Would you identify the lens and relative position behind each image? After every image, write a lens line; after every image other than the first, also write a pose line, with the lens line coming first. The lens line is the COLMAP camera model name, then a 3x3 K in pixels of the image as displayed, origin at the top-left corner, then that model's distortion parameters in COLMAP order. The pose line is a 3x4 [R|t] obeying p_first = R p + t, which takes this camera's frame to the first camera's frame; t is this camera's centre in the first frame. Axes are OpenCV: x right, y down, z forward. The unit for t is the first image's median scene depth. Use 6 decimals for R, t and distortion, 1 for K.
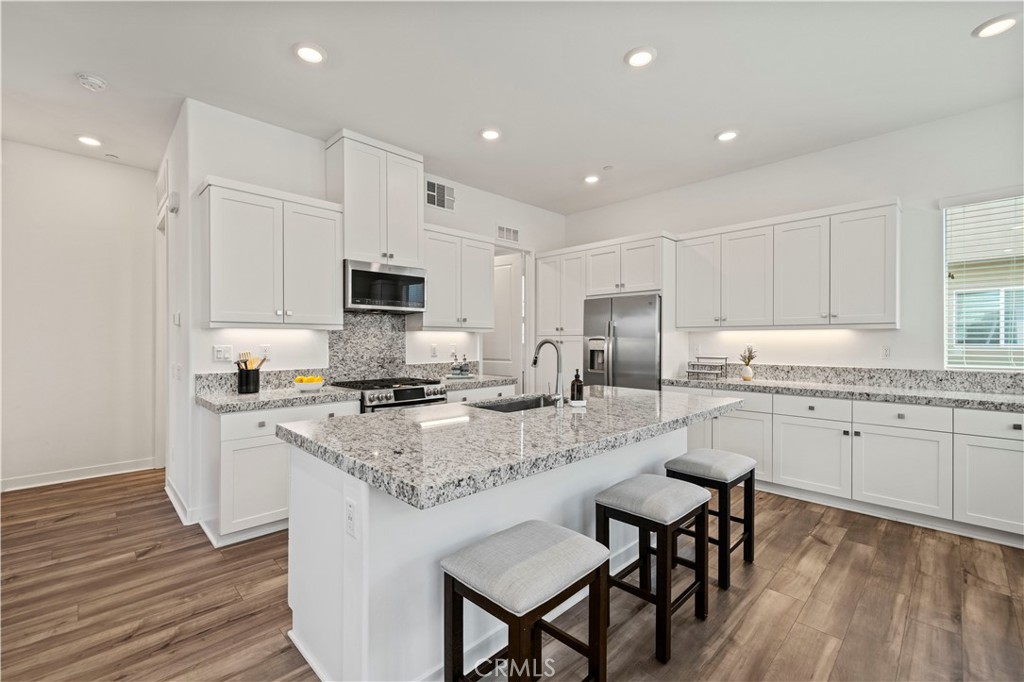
lens RADIAL K [[434.2, 0, 510.3], [0, 434.2, 340.9], [0, 0, 1]] dist [0.002200, 0.001242]
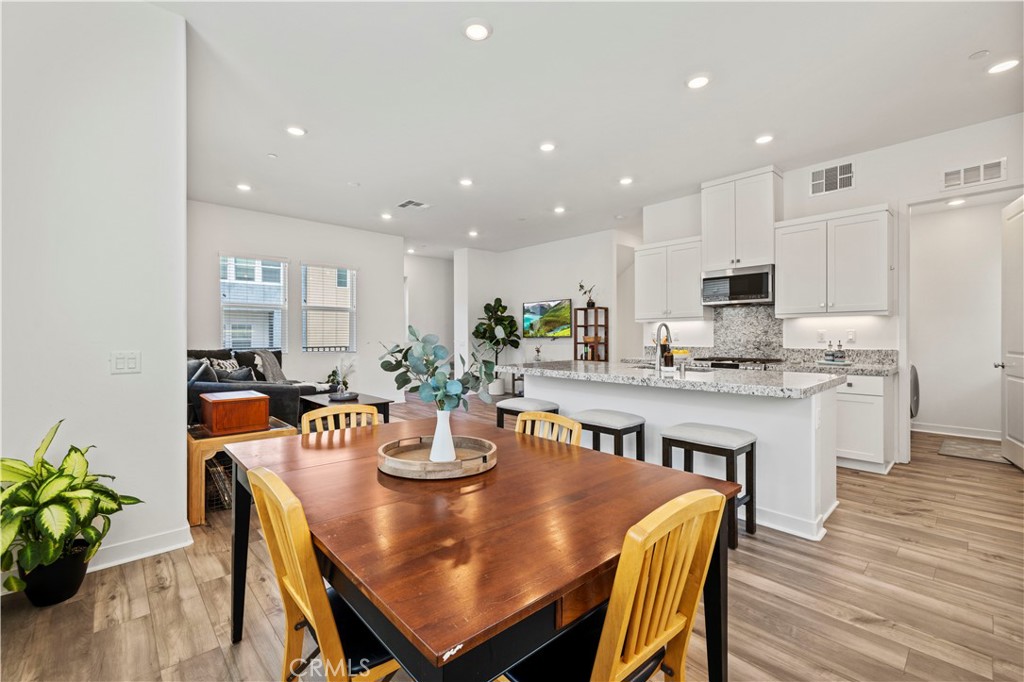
lens RADIAL K [[434.2, 0, 507.4], [0, 434.2, 341.1], [0, 0, 1]] dist [0.002200, 0.001242]
pose [[-0.029832, 0.011542, -0.999488, 1.043602], [-0.000913, 0.999933, 0.011575, 0.026731], [0.999555, 0.001258, -0.029820, 0.363895]]
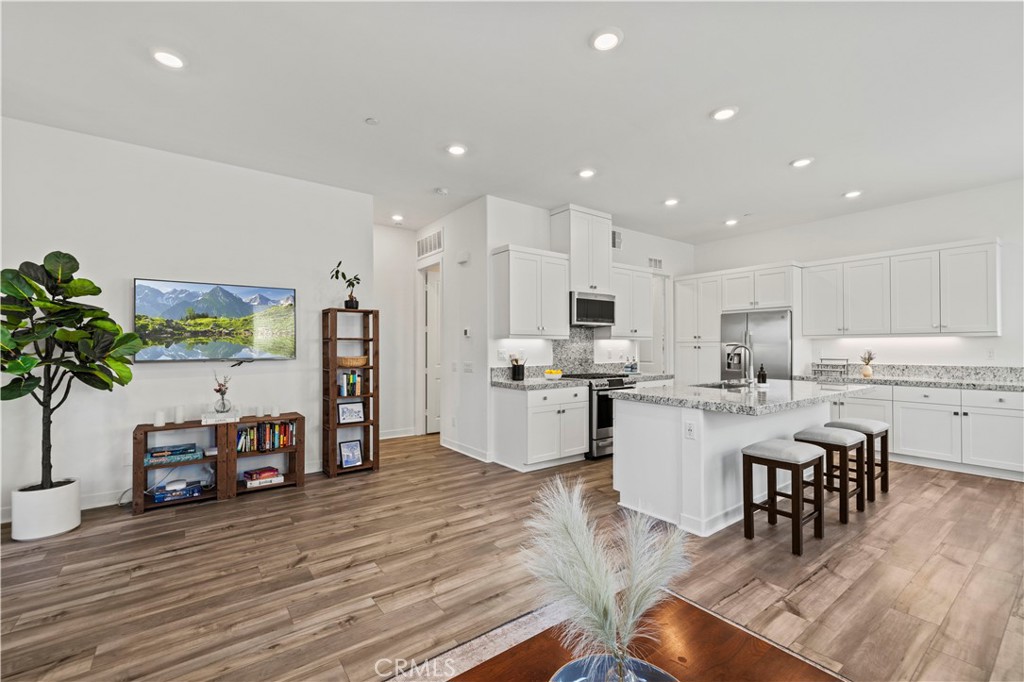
lens RADIAL K [[434.2, 0, 509.3], [0, 434.2, 342.2], [0, 0, 1]] dist [0.002200, 0.001242]
pose [[0.990922, -0.004597, -0.134361, -0.368815], [0.002887, 0.999912, -0.012920, 0.003457], [0.134408, 0.012415, 0.990848, -0.465748]]
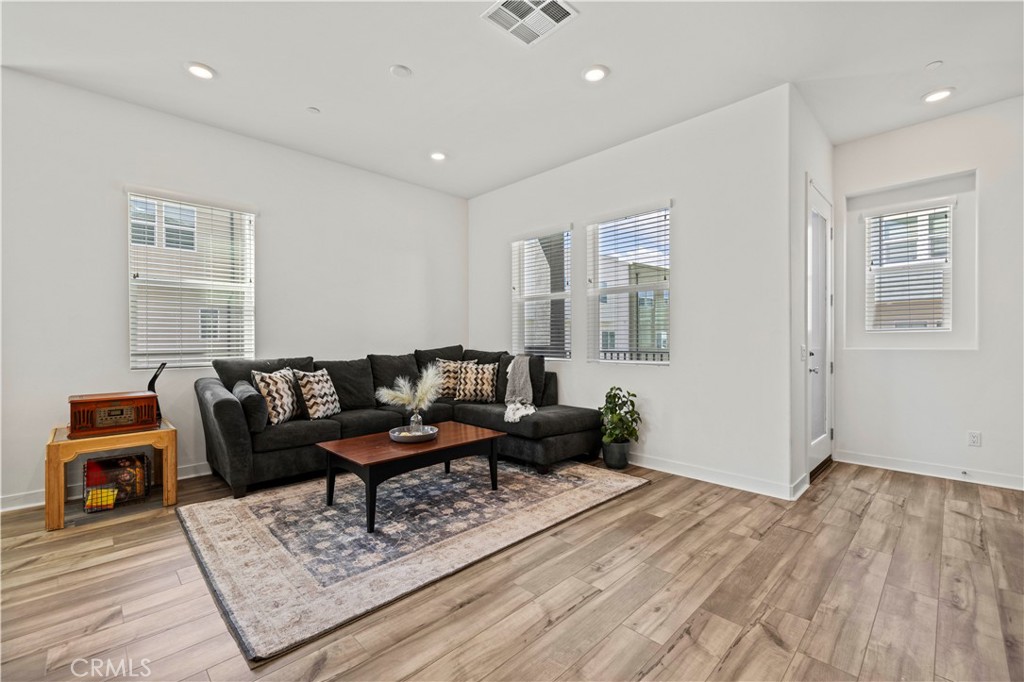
lens RADIAL K [[434.2, 0, 508.9], [0, 434.2, 341.2], [0, 0, 1]] dist [0.002200, 0.001242]
pose [[-1.000000, -0.000048, -0.000756, -0.523379], [-0.000052, 0.999990, 0.004398, 0.036491], [0.000756, 0.004398, -0.999990, 0.644176]]
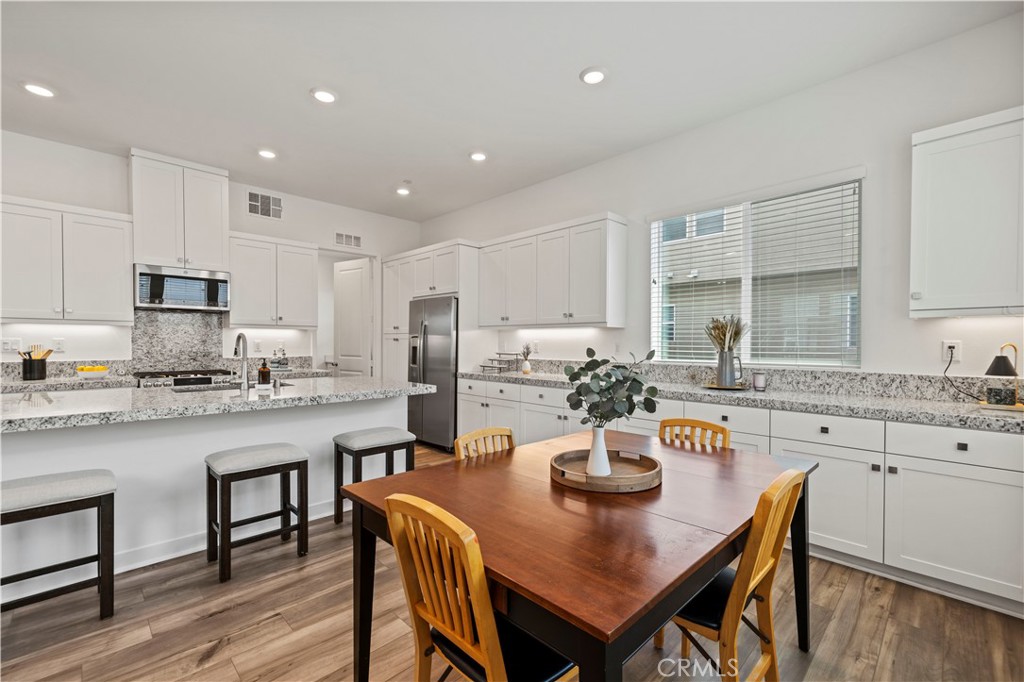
lens RADIAL K [[434.2, 0, 507.7], [0, 434.2, 345.1], [0, 0, 1]] dist [0.002200, 0.001242]
pose [[0.999961, 0.005340, 0.007000, 0.551067], [-0.005379, 0.999970, 0.005565, 0.012520], [-0.006970, -0.005602, 0.999960, -0.133922]]
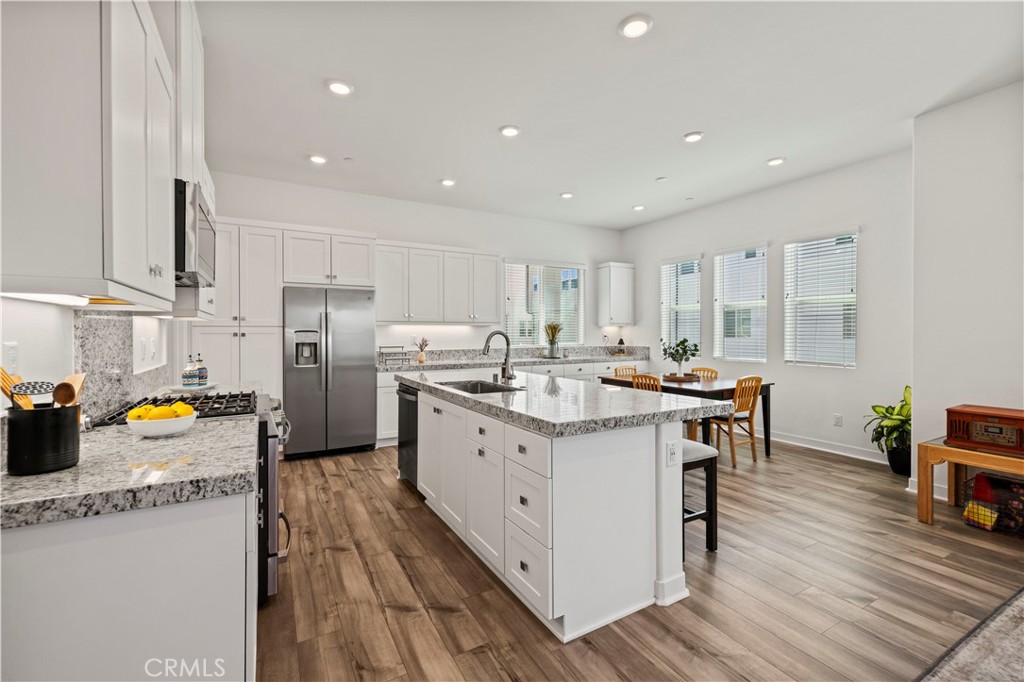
lens RADIAL K [[434.2, 0, 508.4], [0, 434.2, 334.0], [0, 0, 1]] dist [0.002200, 0.001242]
pose [[0.263950, -0.003224, 0.964531, -0.745816], [0.003682, 0.999990, 0.002335, 0.001406], [-0.964529, 0.002935, 0.263959, 0.445027]]
